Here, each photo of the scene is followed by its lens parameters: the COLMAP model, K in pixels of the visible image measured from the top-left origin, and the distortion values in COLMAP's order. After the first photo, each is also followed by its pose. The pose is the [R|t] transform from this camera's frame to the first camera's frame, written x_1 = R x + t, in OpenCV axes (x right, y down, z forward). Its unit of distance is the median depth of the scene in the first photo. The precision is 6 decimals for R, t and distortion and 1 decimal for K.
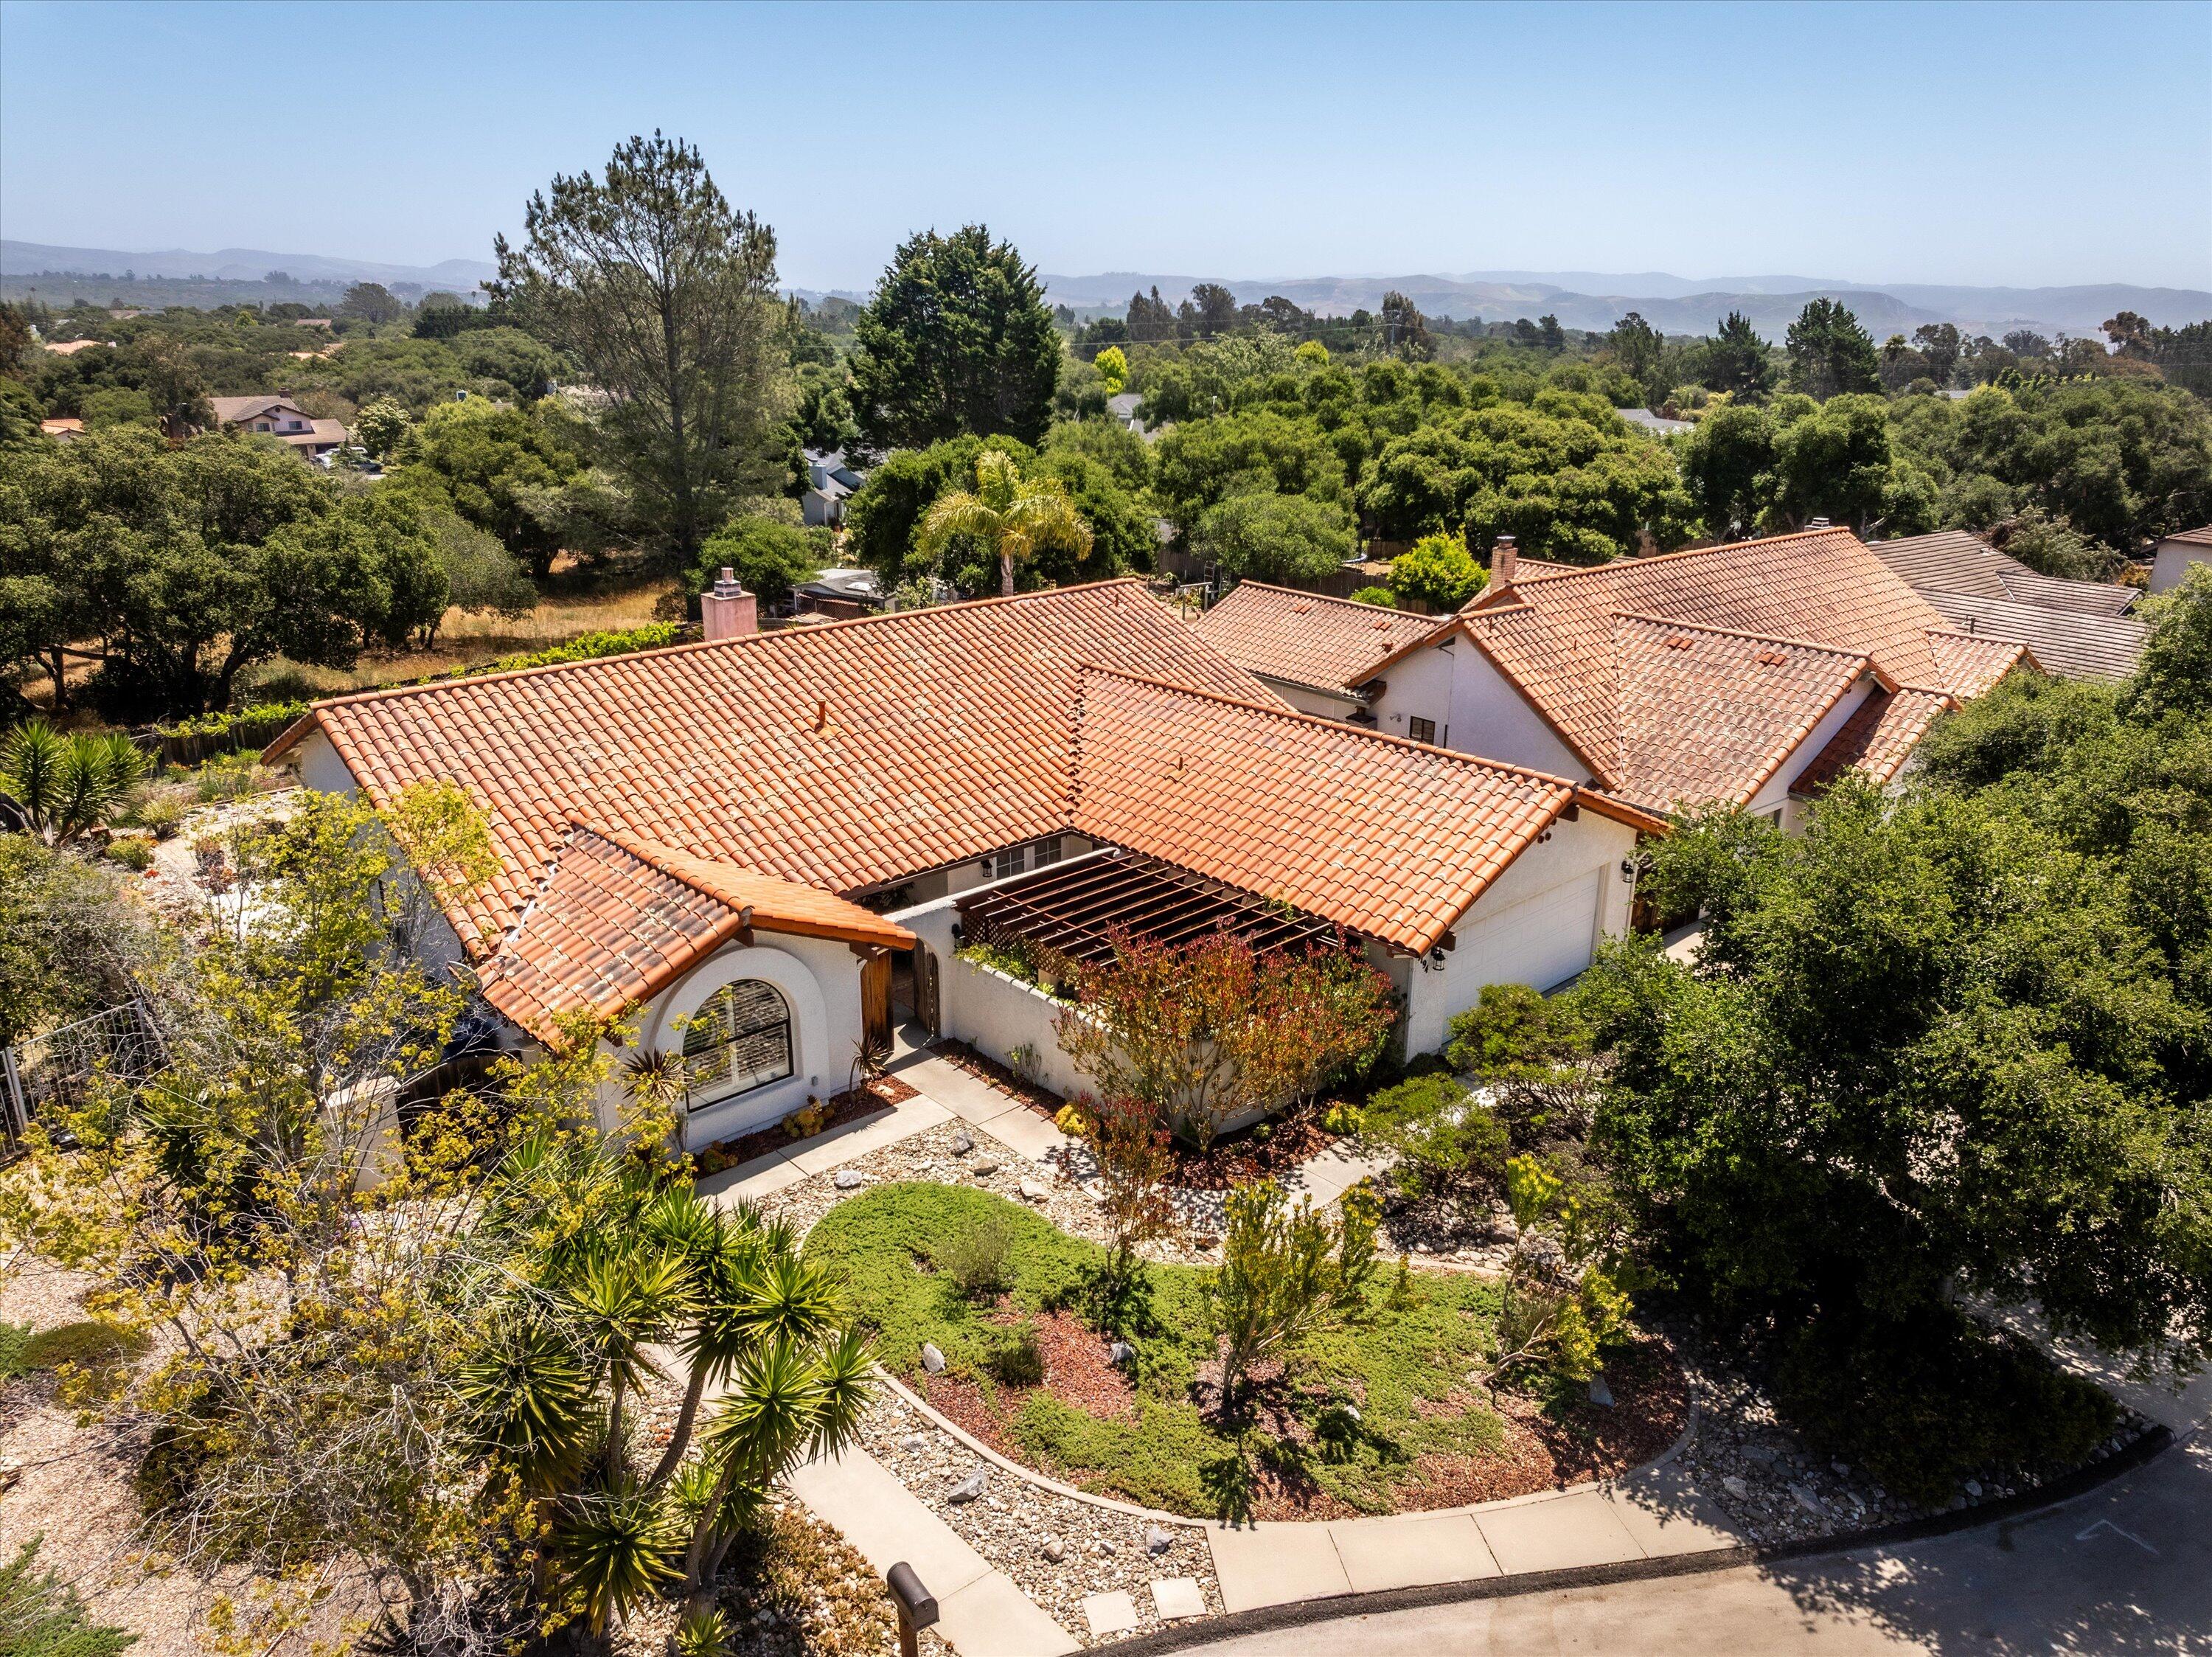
lens RADIAL K [[1540.0, 0, 1106.0], [0, 1540.0, 828.5], [0, 0, 1]] dist [-0.035571, 0.020198]
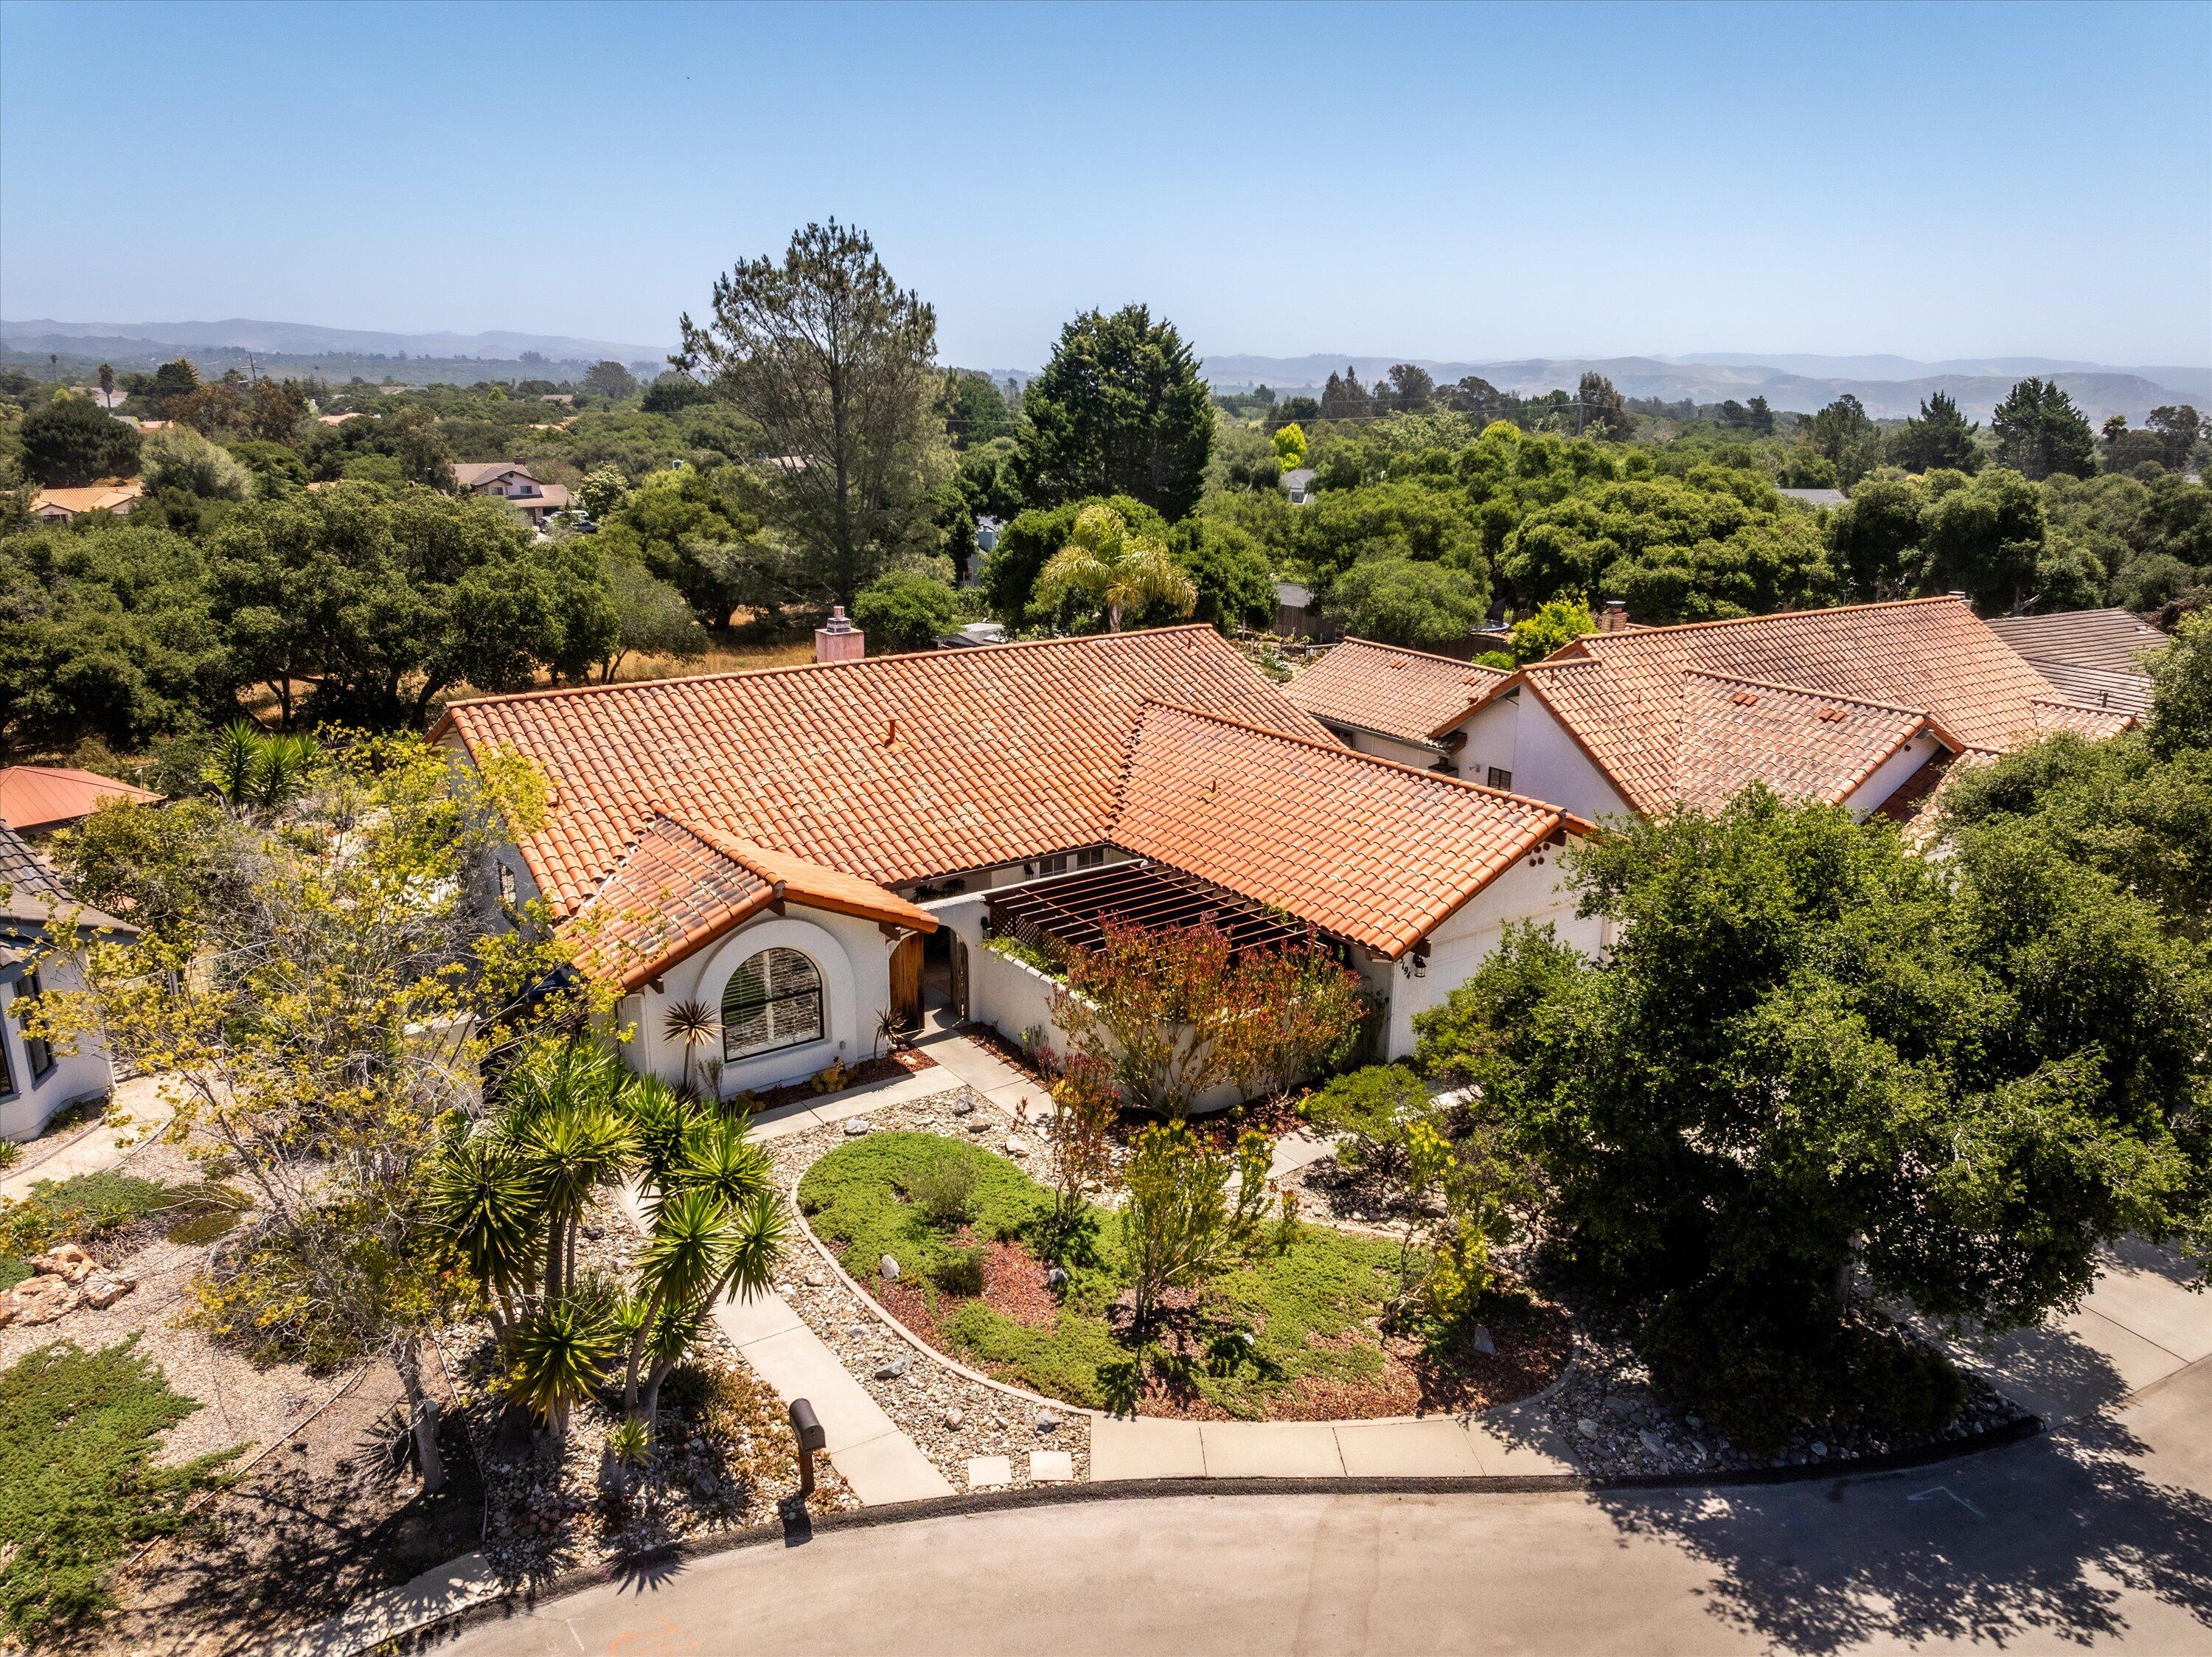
lens RADIAL K [[1540.0, 0, 1106.0], [0, 1540.0, 828.5], [0, 0, 1]] dist [-0.035571, 0.020198]
pose [[0.991802, 0.037040, -0.122300, 0.100707], [-0.042864, 0.998052, -0.045332, 0.037202], [0.120383, 0.050203, 0.991457, -0.074399]]
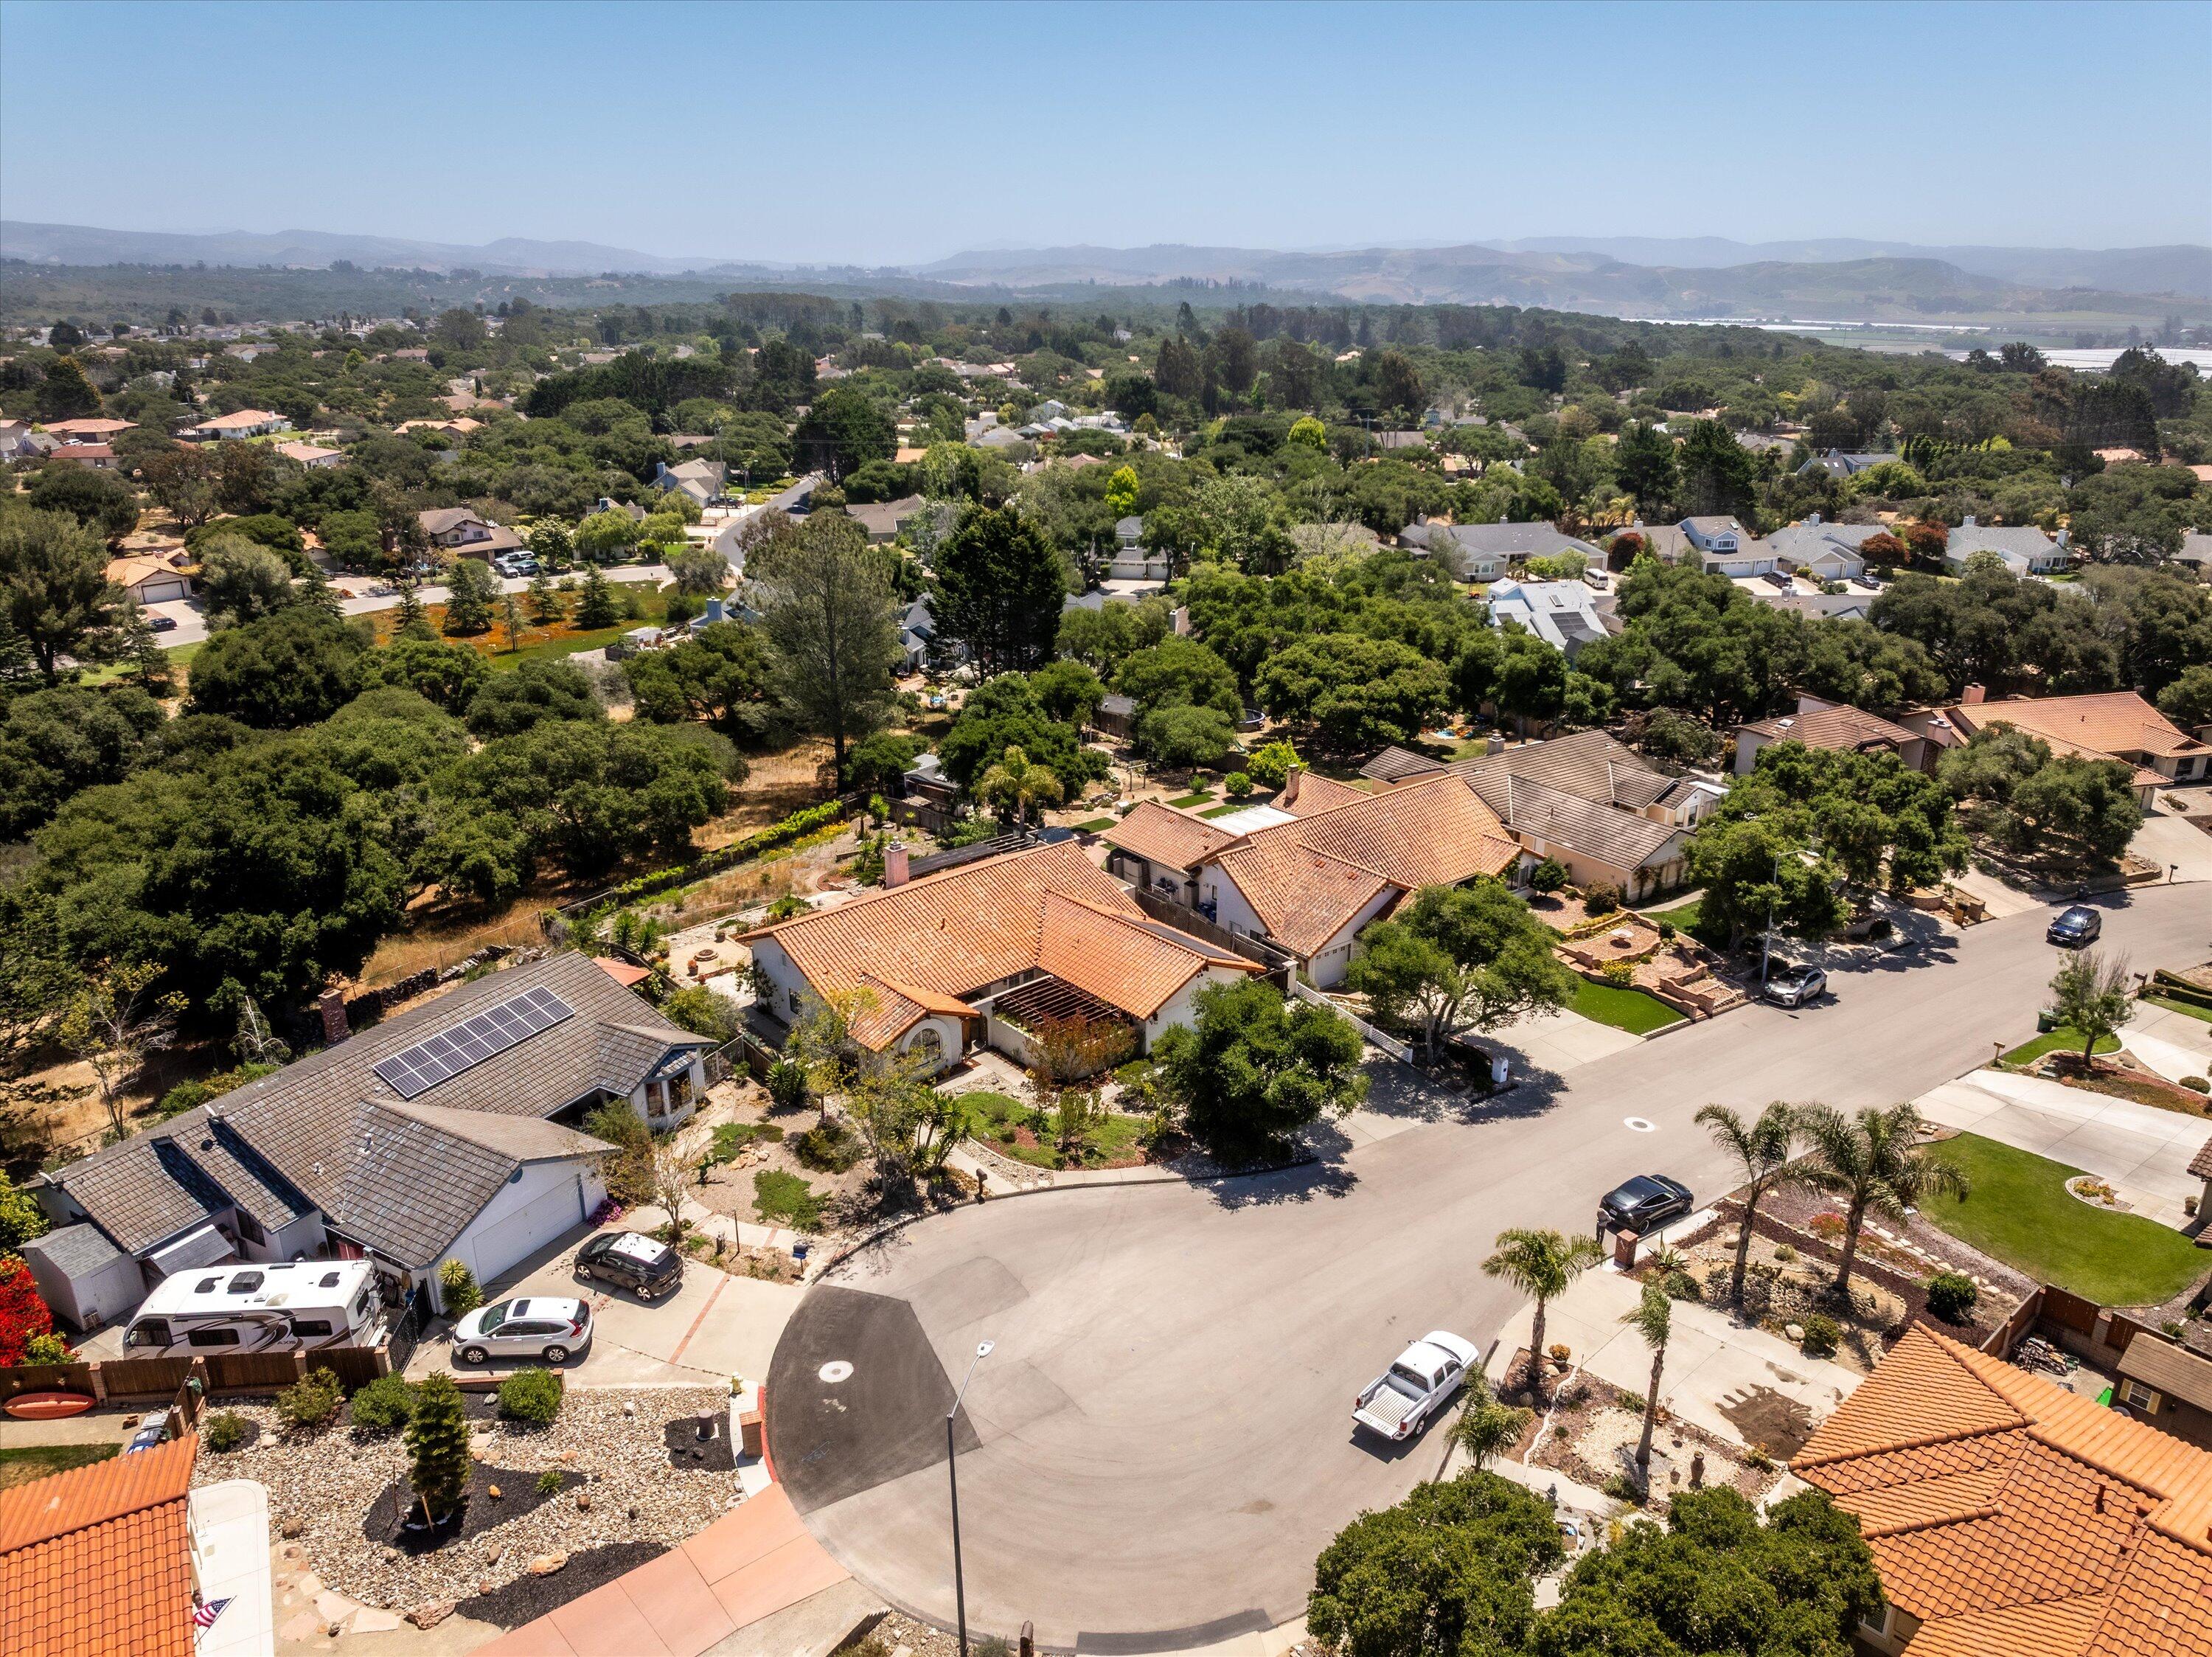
lens RADIAL K [[1540.0, 0, 1106.0], [0, 1540.0, 828.5], [0, 0, 1]] dist [-0.035571, 0.020198]
pose [[0.999491, -0.000530, -0.031912, 0.171102], [0.001118, 0.999830, 0.018422, -0.268657], [0.031897, -0.018449, 0.999321, -1.553911]]
